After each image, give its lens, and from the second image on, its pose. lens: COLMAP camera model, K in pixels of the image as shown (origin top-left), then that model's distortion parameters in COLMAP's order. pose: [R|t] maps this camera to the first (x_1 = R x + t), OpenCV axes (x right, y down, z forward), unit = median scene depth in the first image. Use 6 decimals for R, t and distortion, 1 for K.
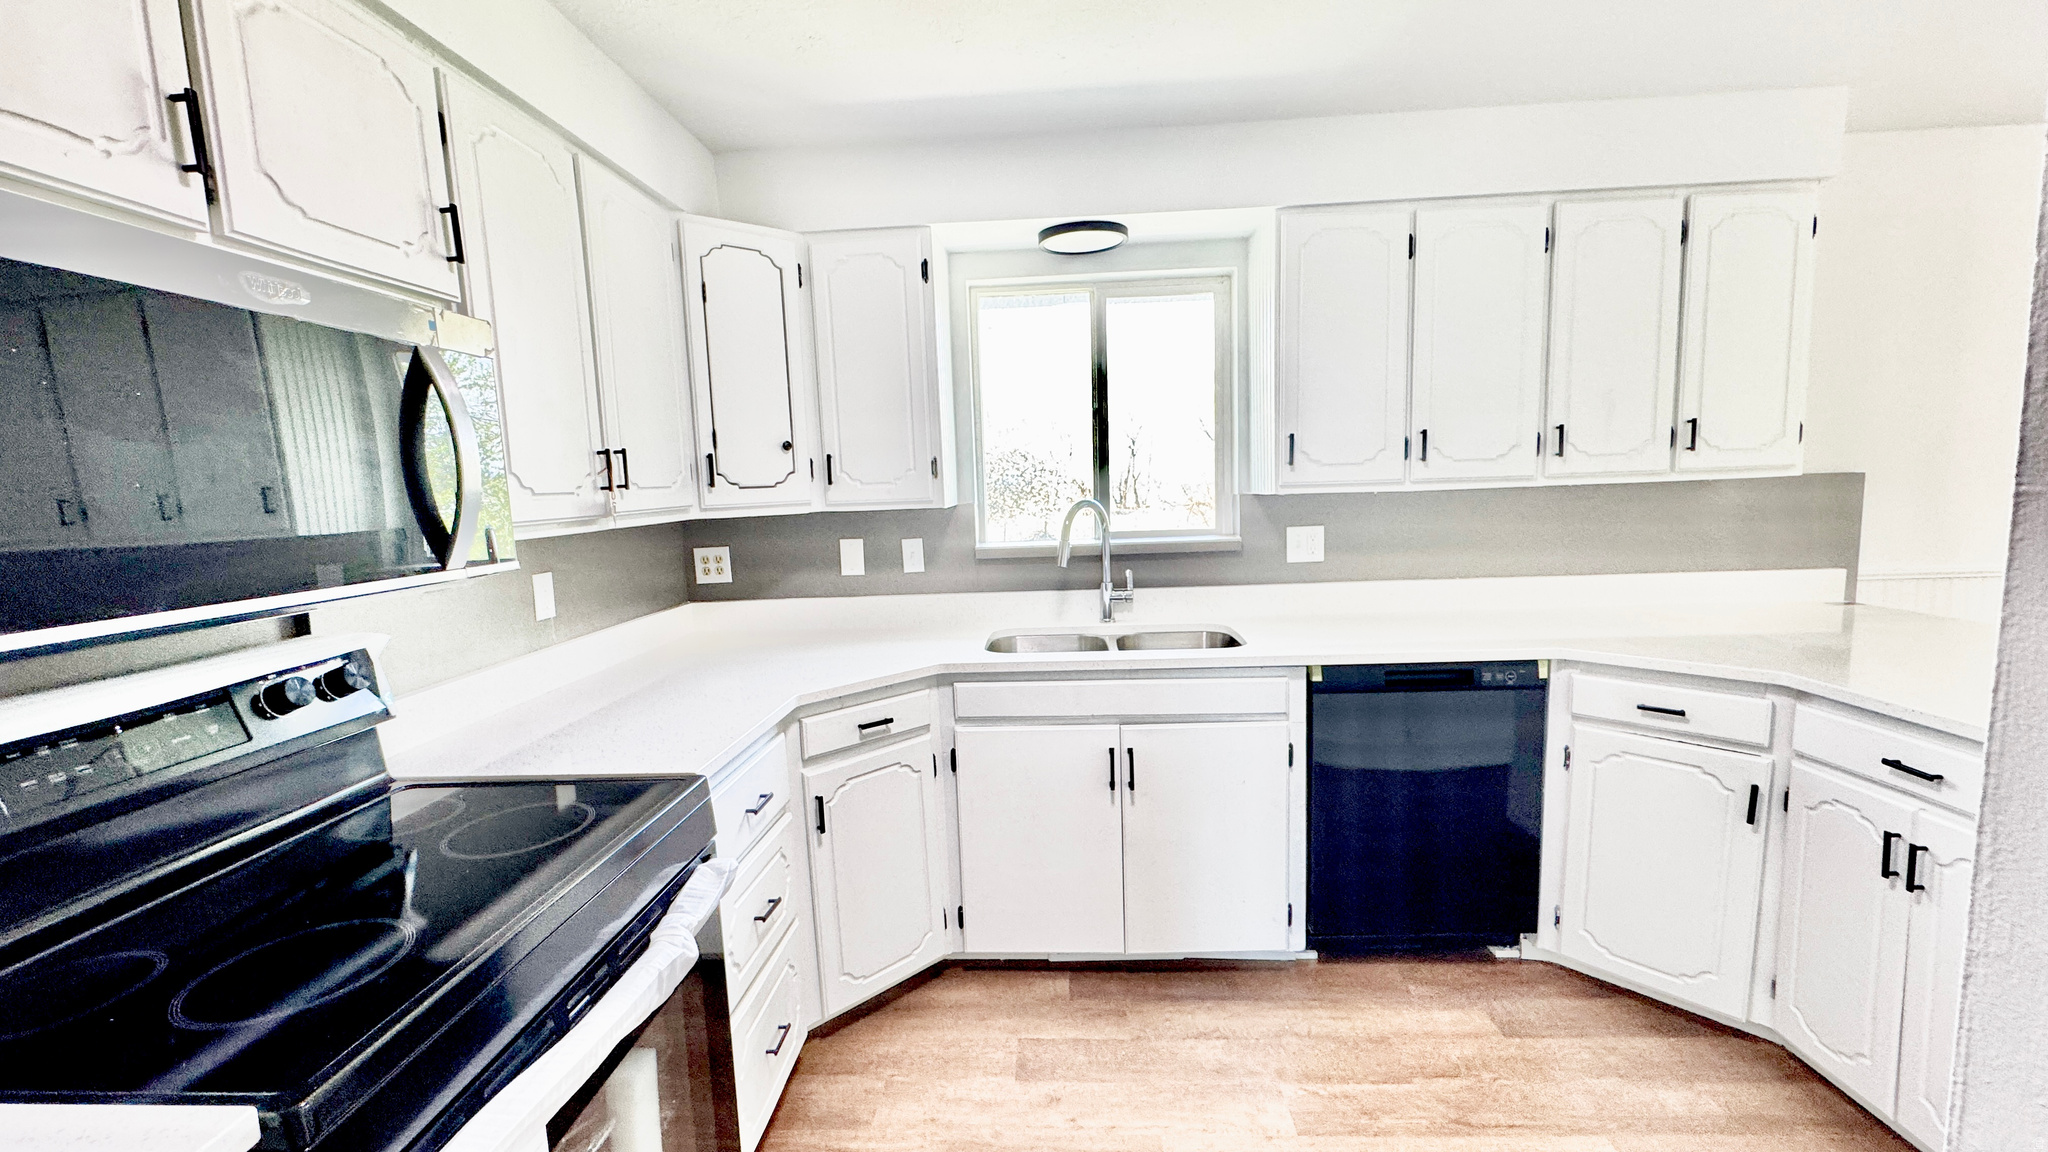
lens RADIAL K [[815.2, 0, 1024.0], [0, 815.2, 576.0], [0, 0, 1]] dist [-0.000680, -0.000207]
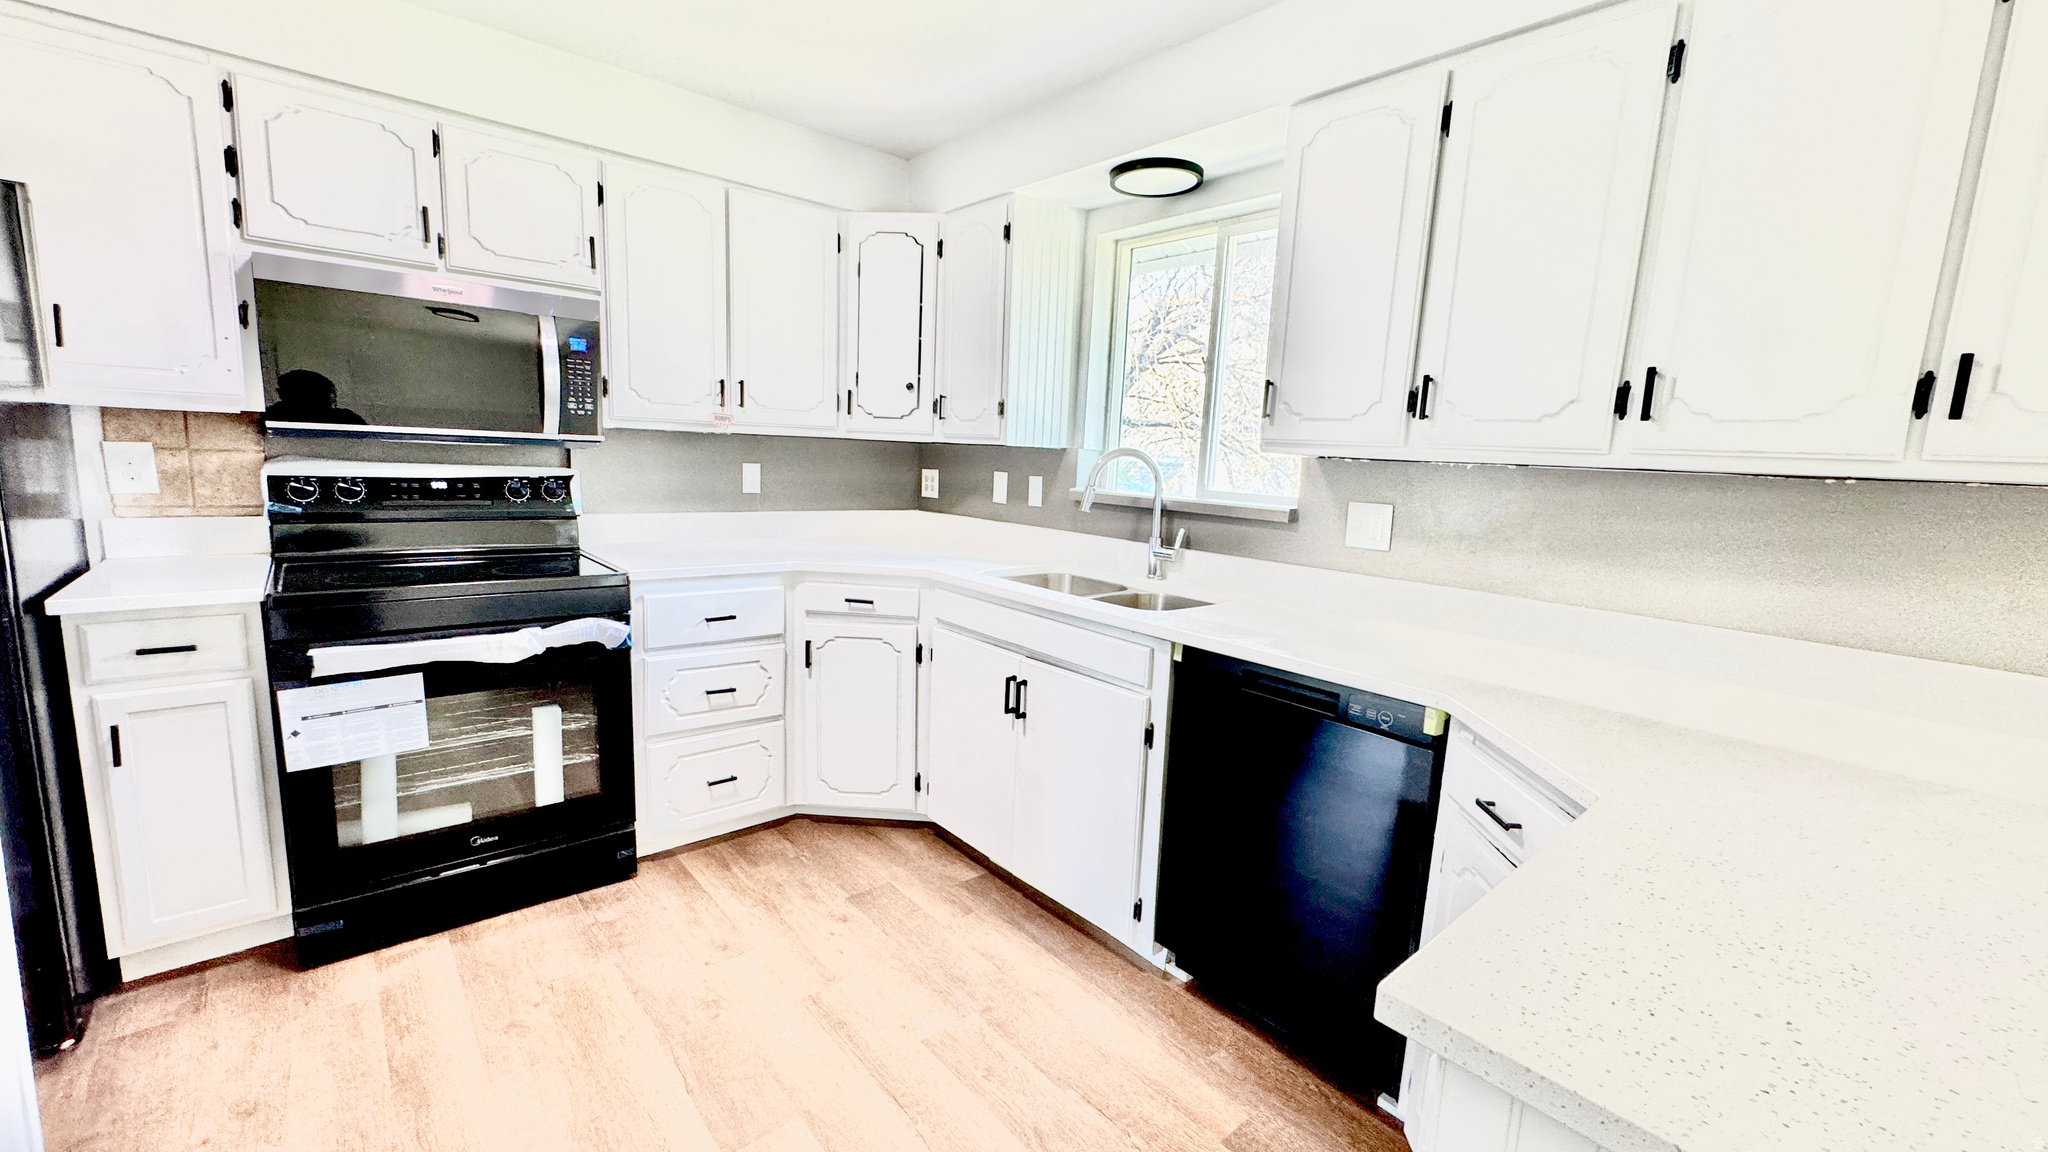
lens RADIAL K [[815.2, 0, 1024.0], [0, 815.2, 576.0], [0, 0, 1]] dist [-0.000680, -0.000207]
pose [[0.690811, 0.175005, -0.701537, 0.827469], [-0.153892, 0.983622, 0.093836, -0.016552], [0.706469, 0.043138, 0.706429, 0.255306]]
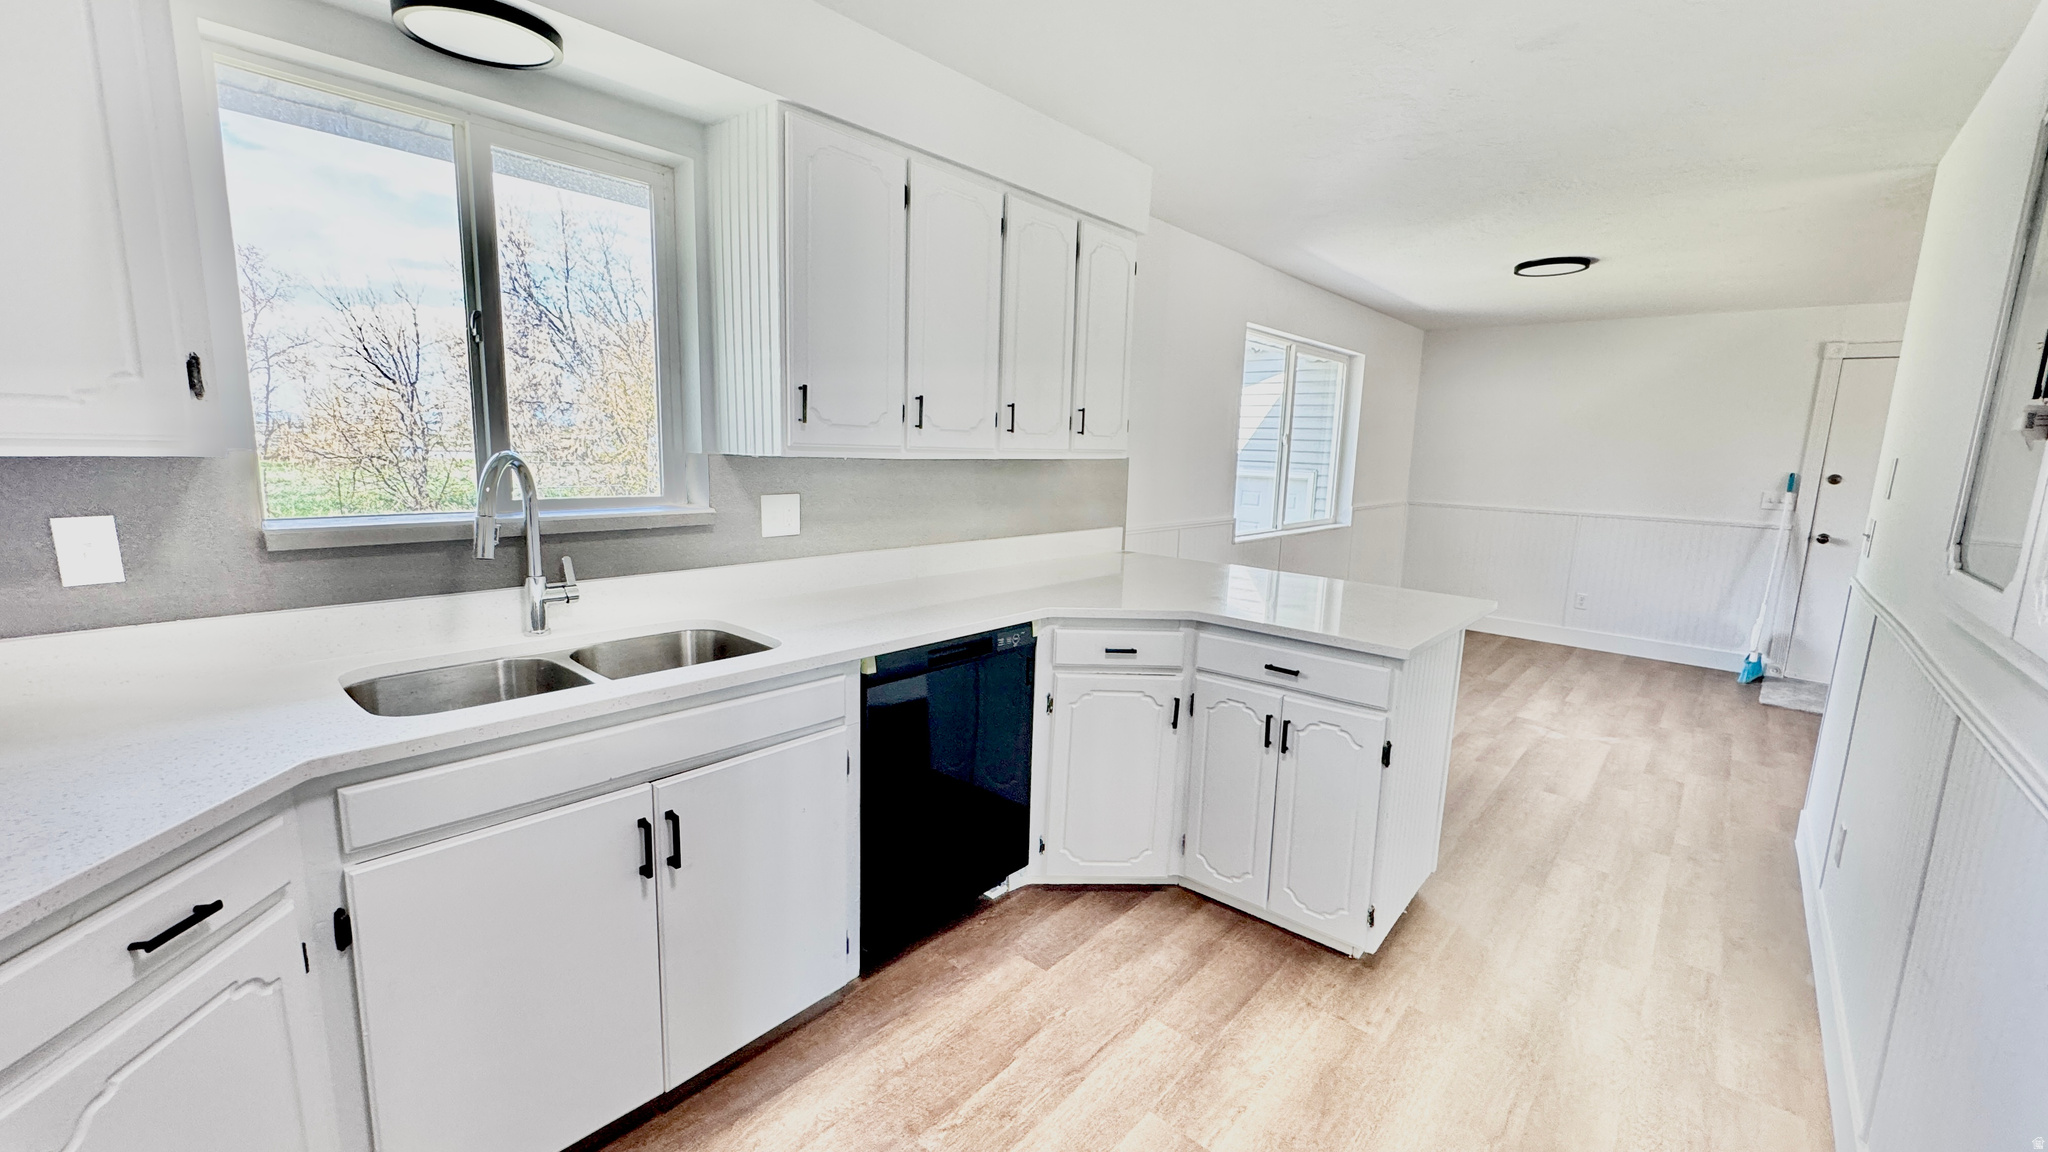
lens RADIAL K [[815.2, 0, 1024.0], [0, 815.2, 576.0], [0, 0, 1]] dist [-0.000680, -0.000207]
pose [[0.621551, -0.073283, 0.779939, -0.212024], [0.036971, 0.997249, 0.064239, -0.025421], [-0.782501, -0.011093, 0.622550, 0.318441]]
